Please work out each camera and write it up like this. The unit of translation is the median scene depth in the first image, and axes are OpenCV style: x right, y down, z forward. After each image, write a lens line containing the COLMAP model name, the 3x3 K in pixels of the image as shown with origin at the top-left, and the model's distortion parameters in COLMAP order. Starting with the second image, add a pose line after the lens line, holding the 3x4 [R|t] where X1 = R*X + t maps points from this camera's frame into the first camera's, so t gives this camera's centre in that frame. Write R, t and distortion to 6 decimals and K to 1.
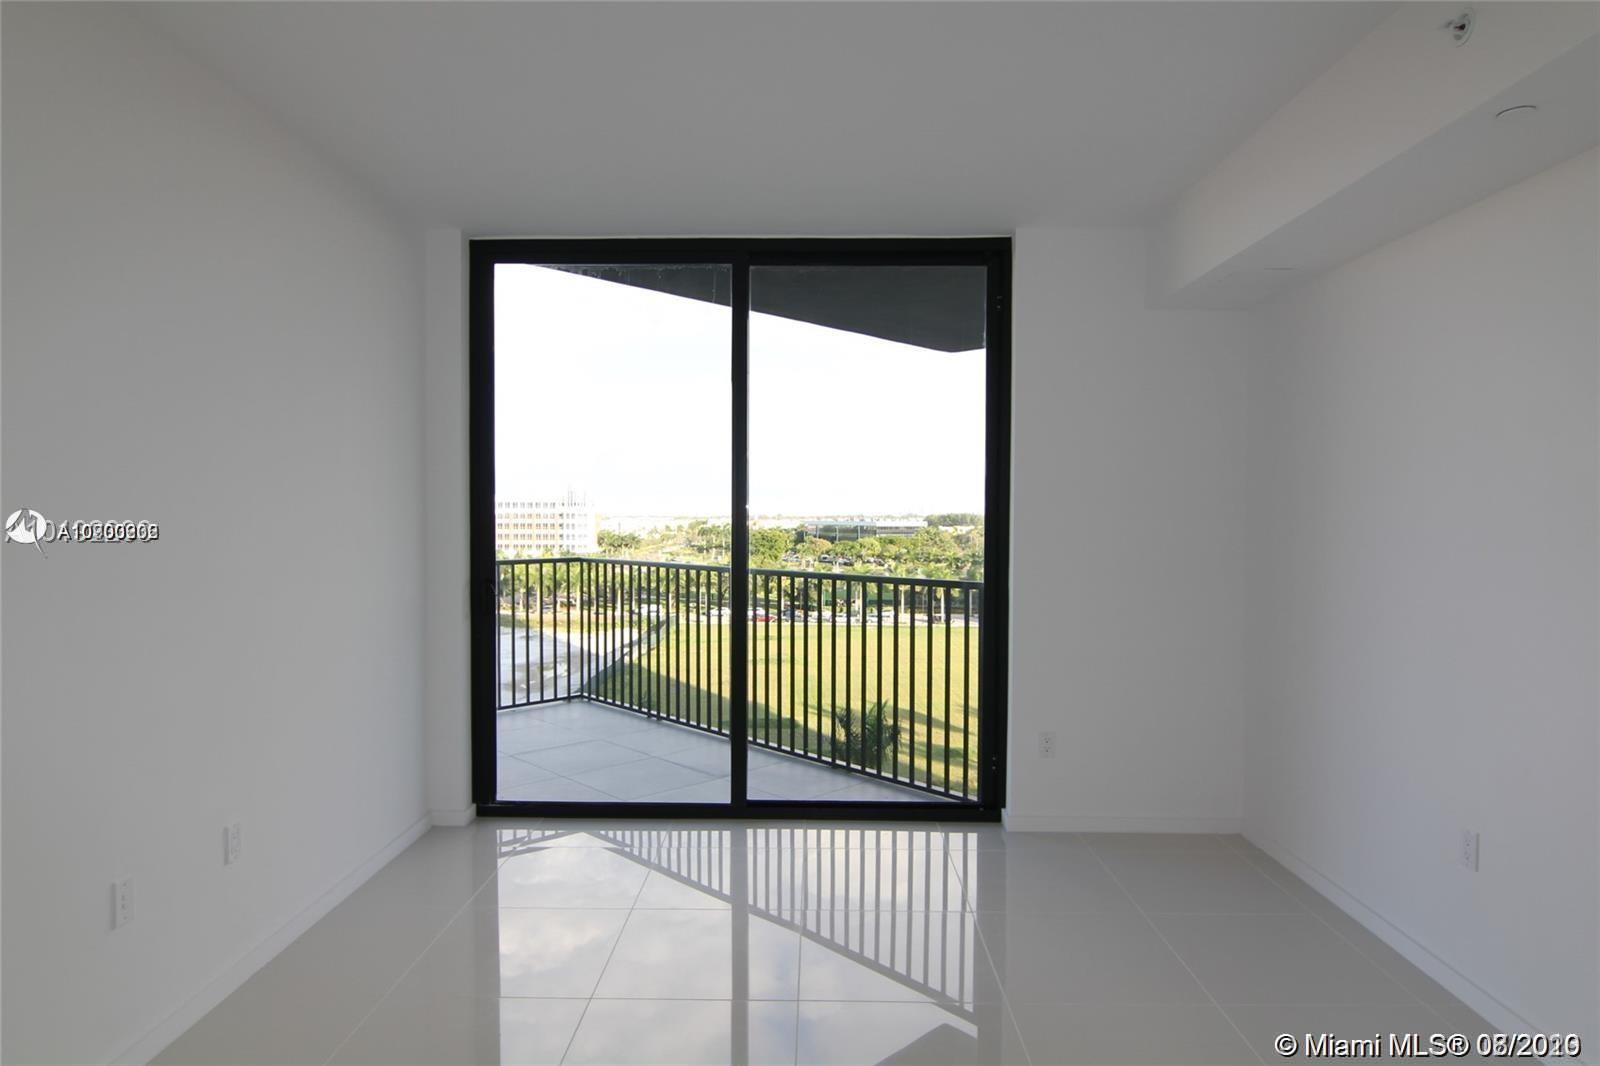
lens RADIAL K [[905.0, 0, 800.0], [0, 905.0, 535.2], [0, 0, 1]] dist [-0.007212, -0.000241]
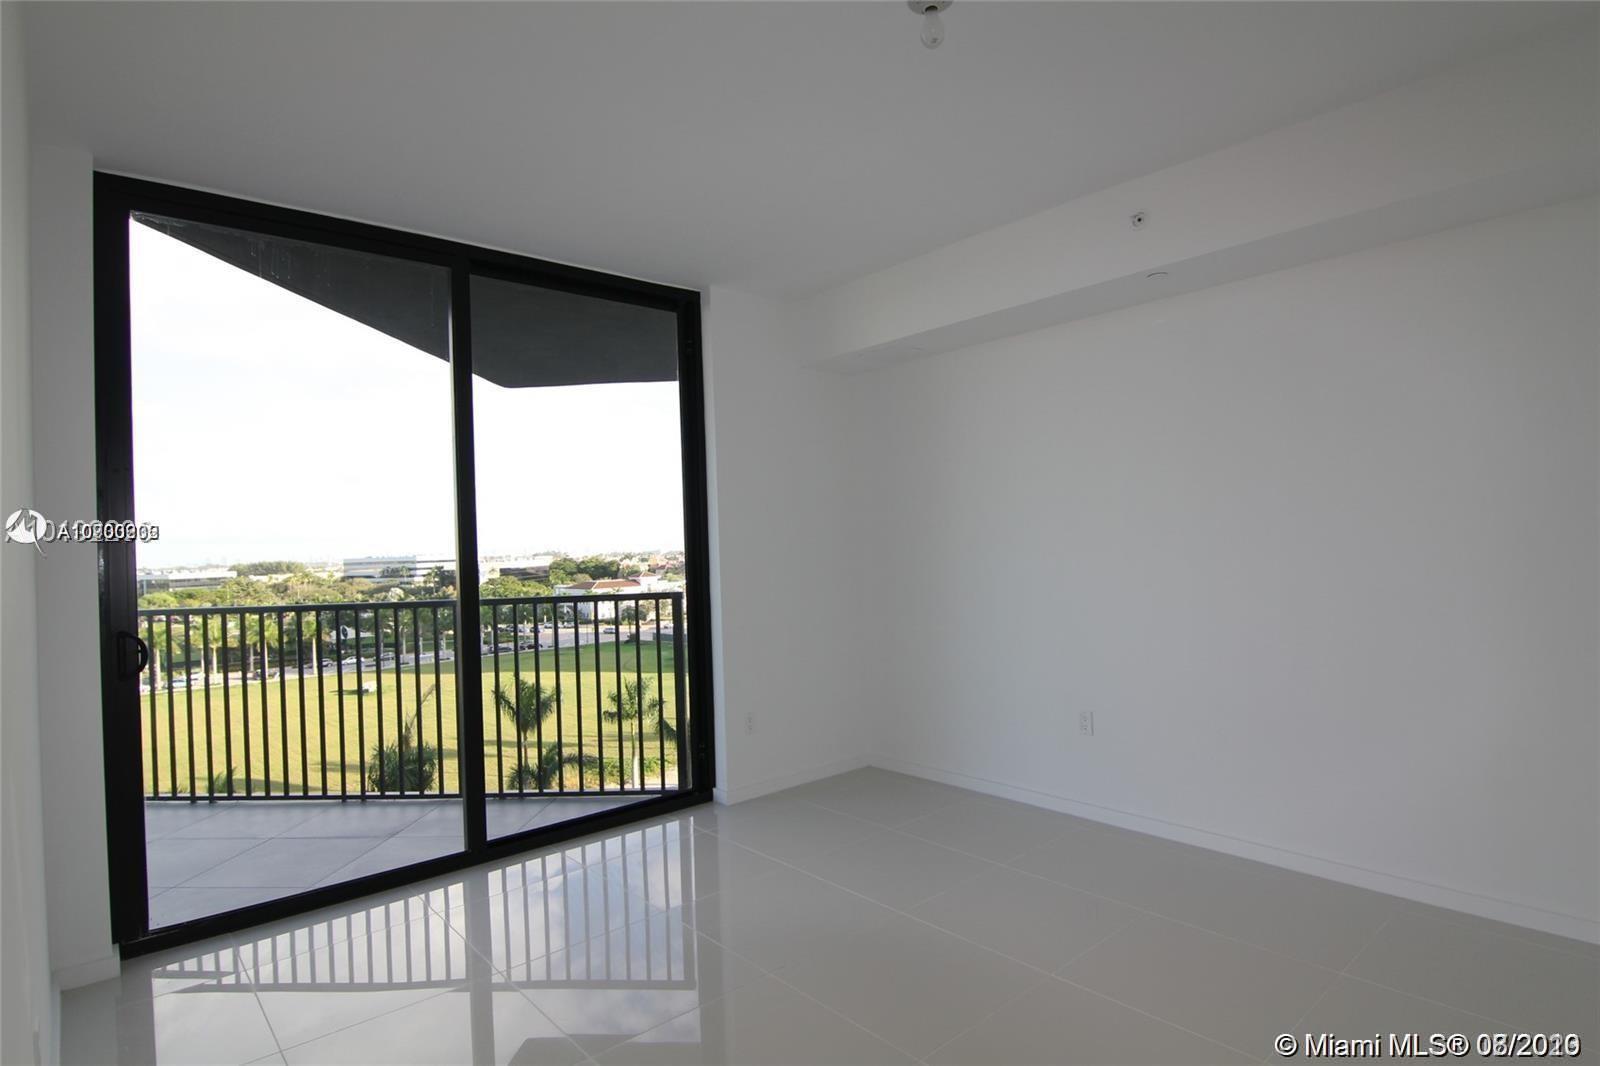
lens RADIAL K [[814.5, 0, 806.3], [0, 814.5, 529.4], [0, 0, 1]] dist [-0.006387, -0.010390]
pose [[0.751515, -0.019804, 0.659419, -0.355745], [0.054077, 0.998035, -0.031656, 0.016253], [-0.657496, 0.059450, 0.751109, 0.136021]]
